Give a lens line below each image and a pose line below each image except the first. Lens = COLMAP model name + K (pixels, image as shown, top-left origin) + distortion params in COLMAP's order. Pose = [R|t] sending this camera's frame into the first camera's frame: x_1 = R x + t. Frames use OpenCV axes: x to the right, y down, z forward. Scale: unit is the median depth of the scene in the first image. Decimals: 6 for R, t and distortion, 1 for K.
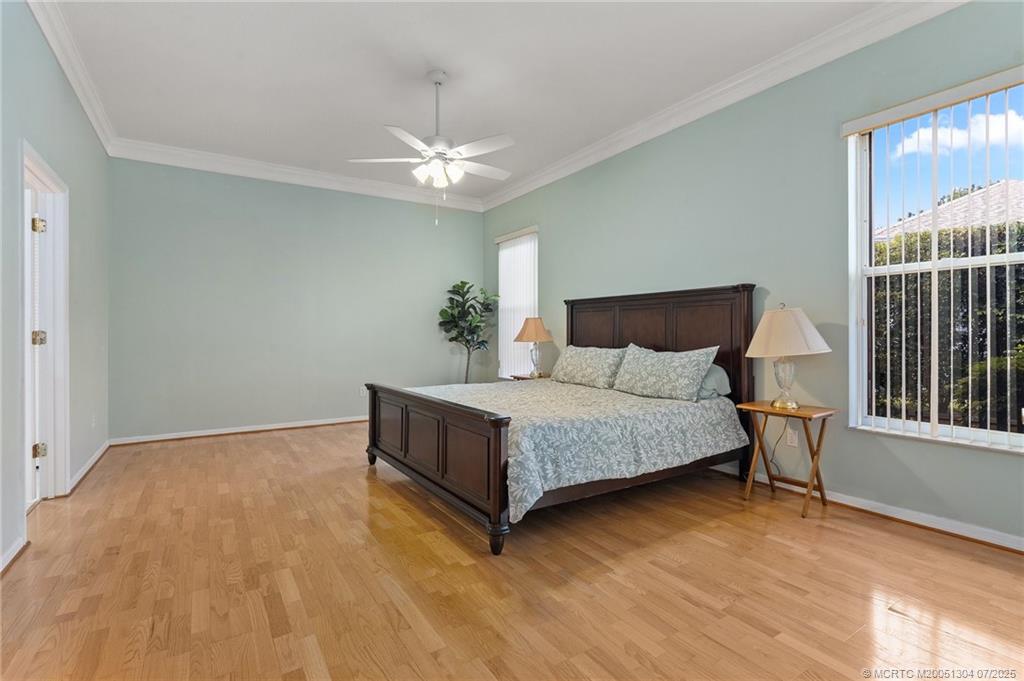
lens RADIAL K [[475.1, 0, 507.0], [0, 475.1, 340.7], [0, 0, 1]] dist [-0.004069, 0.001369]
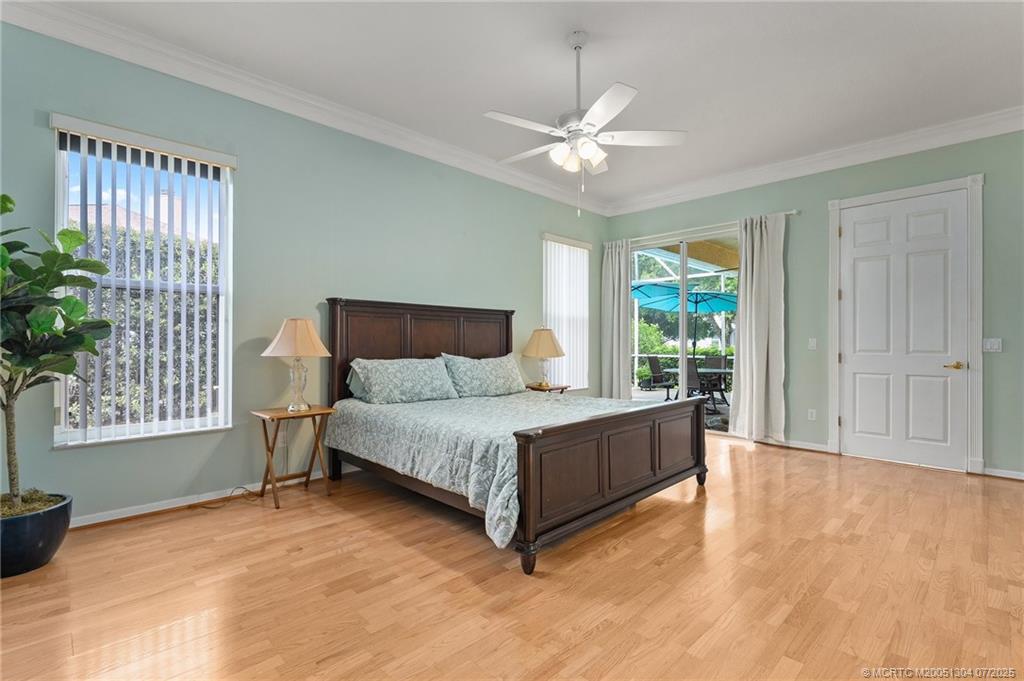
lens RADIAL K [[475.1, 0, 507.0], [0, 475.1, 342.6], [0, 0, 1]] dist [-0.004069, 0.001369]
pose [[-0.209136, 0.005103, 0.977873, -1.099673], [-0.001016, 0.999985, -0.005436, -0.013568], [-0.977886, -0.002130, -0.209128, 1.503217]]
